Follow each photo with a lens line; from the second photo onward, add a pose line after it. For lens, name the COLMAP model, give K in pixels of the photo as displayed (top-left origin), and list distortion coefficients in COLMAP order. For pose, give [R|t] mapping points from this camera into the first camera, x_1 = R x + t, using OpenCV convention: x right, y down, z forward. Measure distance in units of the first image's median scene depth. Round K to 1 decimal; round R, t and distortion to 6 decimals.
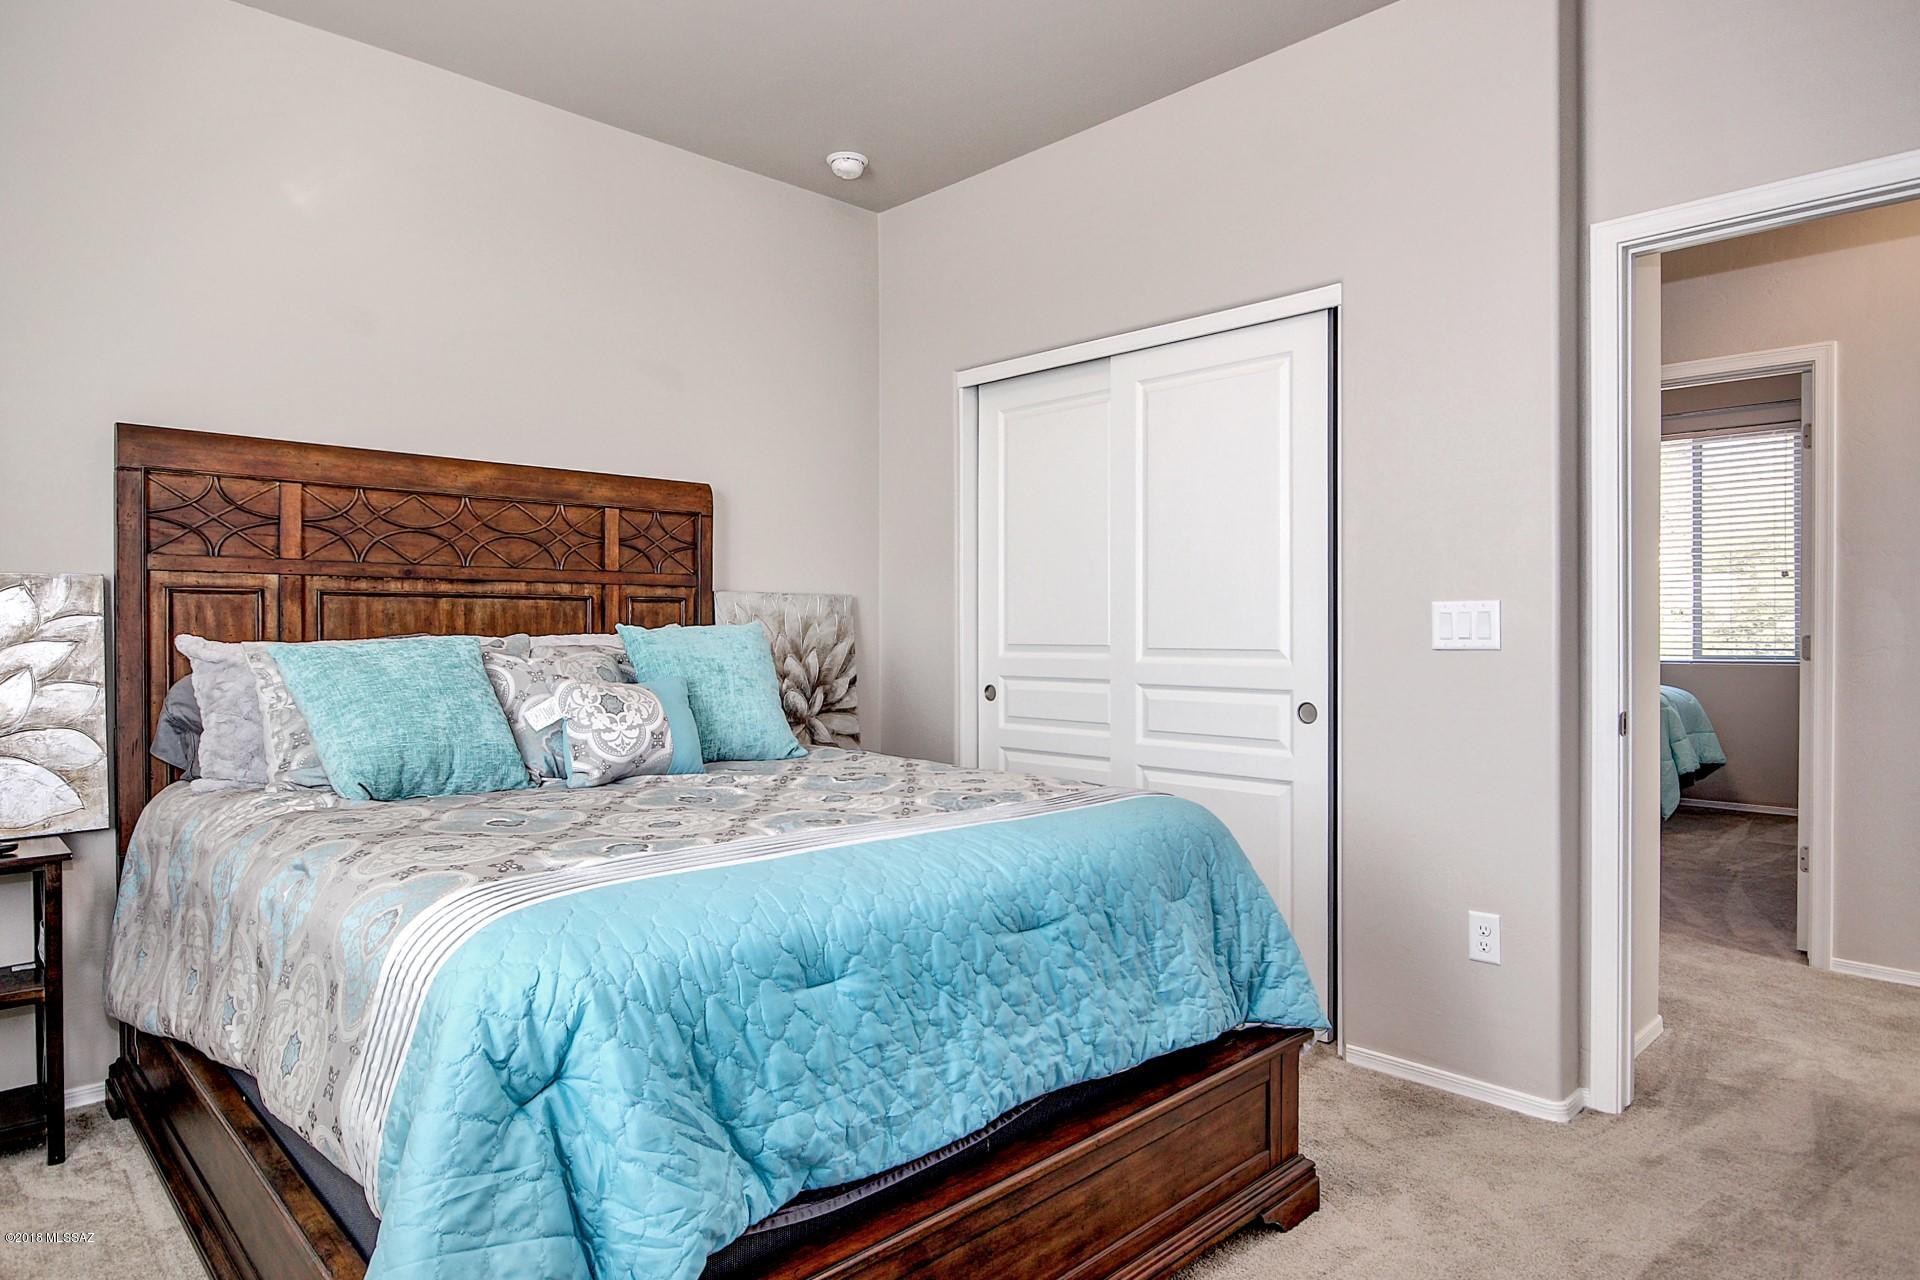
lens RADIAL K [[1092.2, 0, 965.7], [0, 1092.2, 641.3], [0, 0, 1]] dist [0.002700, 0.000945]
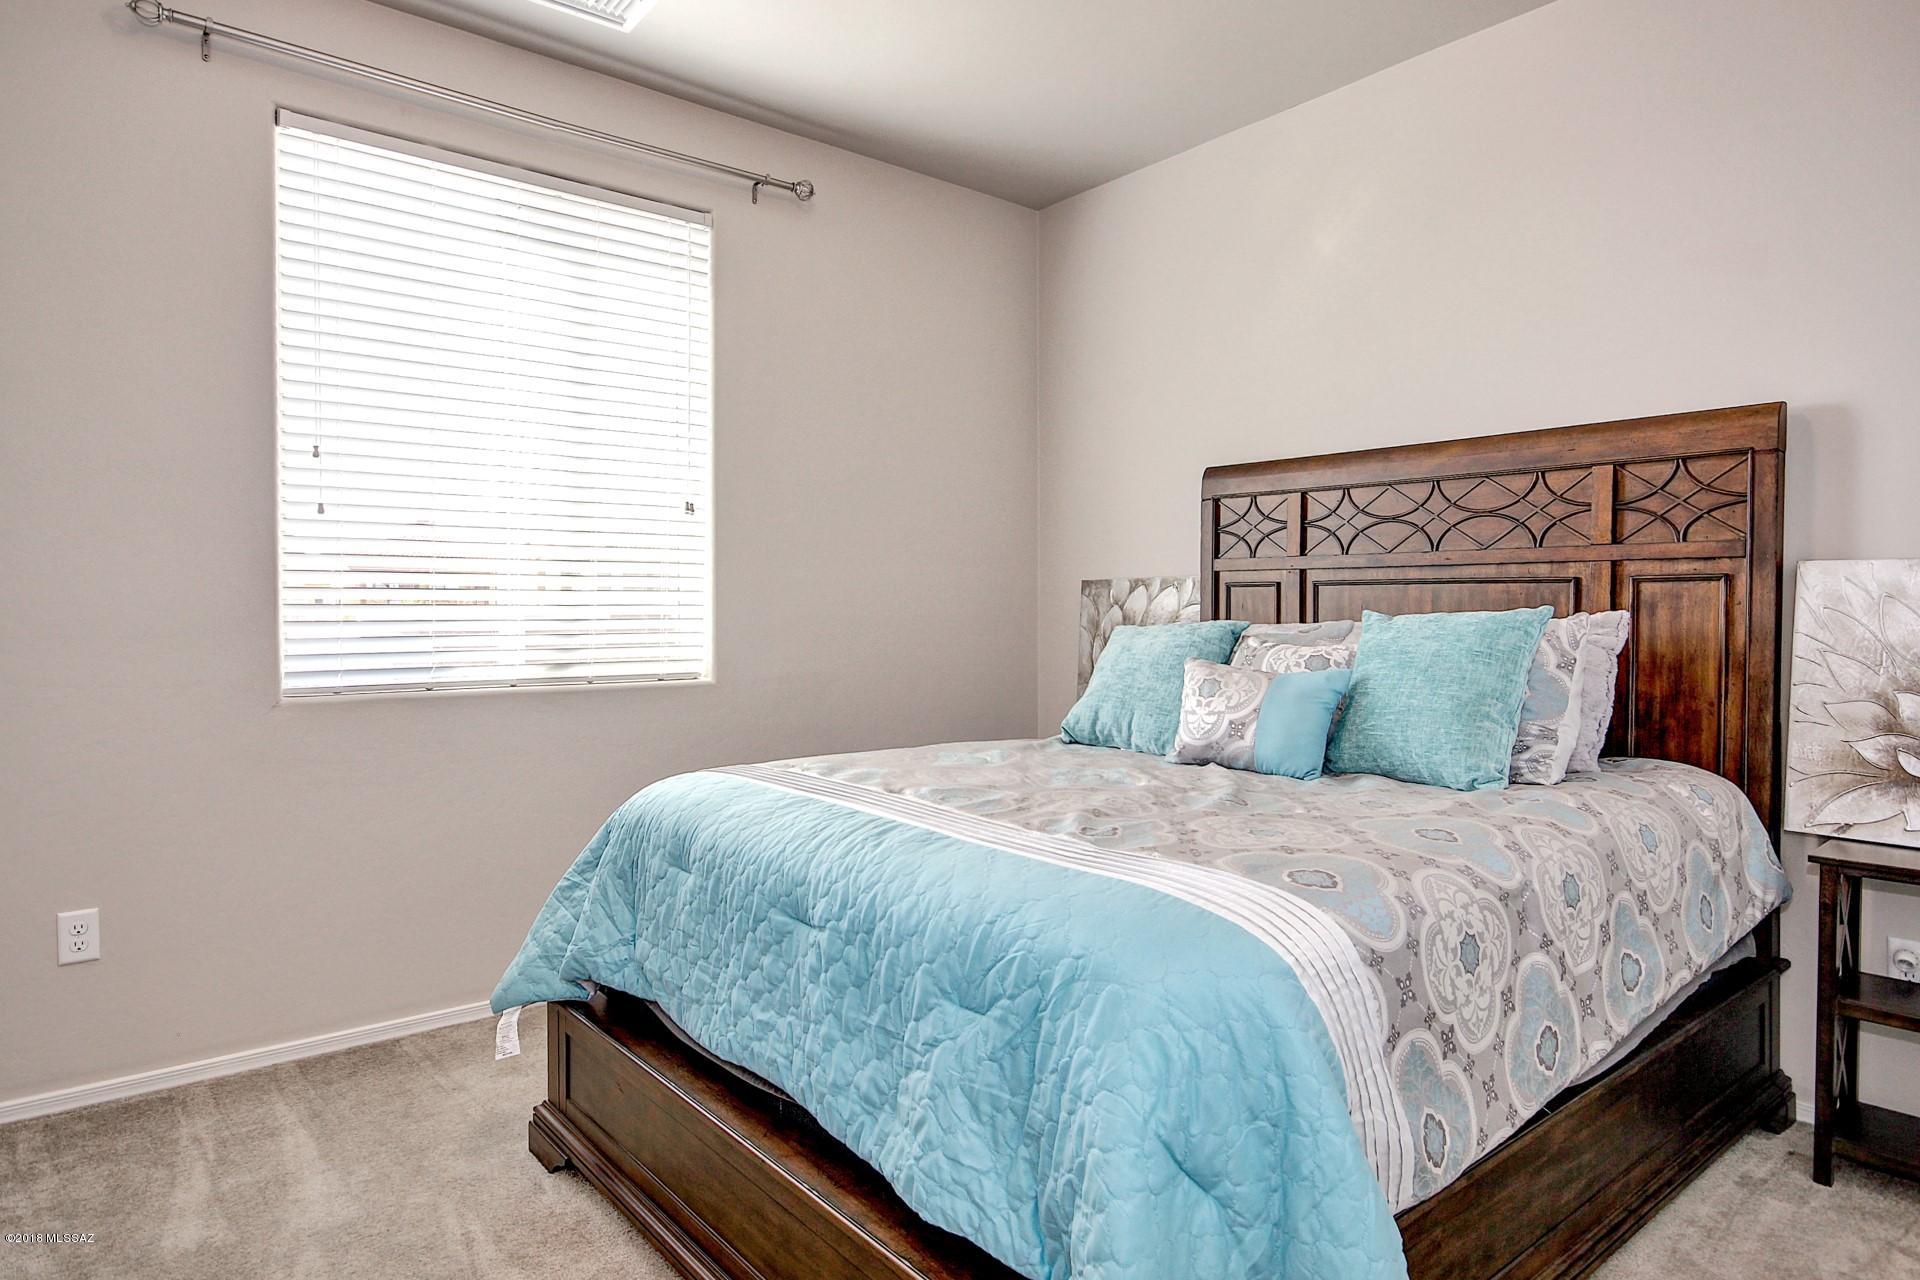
lens RADIAL K [[1092.2, 0, 966.1], [0, 1092.2, 623.4], [0, 0, 1]] dist [0.002700, 0.000945]
pose [[-0.059943, 0.014441, -0.998097, 0.552436], [-0.018348, 0.999710, 0.015566, -0.011701], [0.998033, 0.019247, -0.059661, 0.650077]]
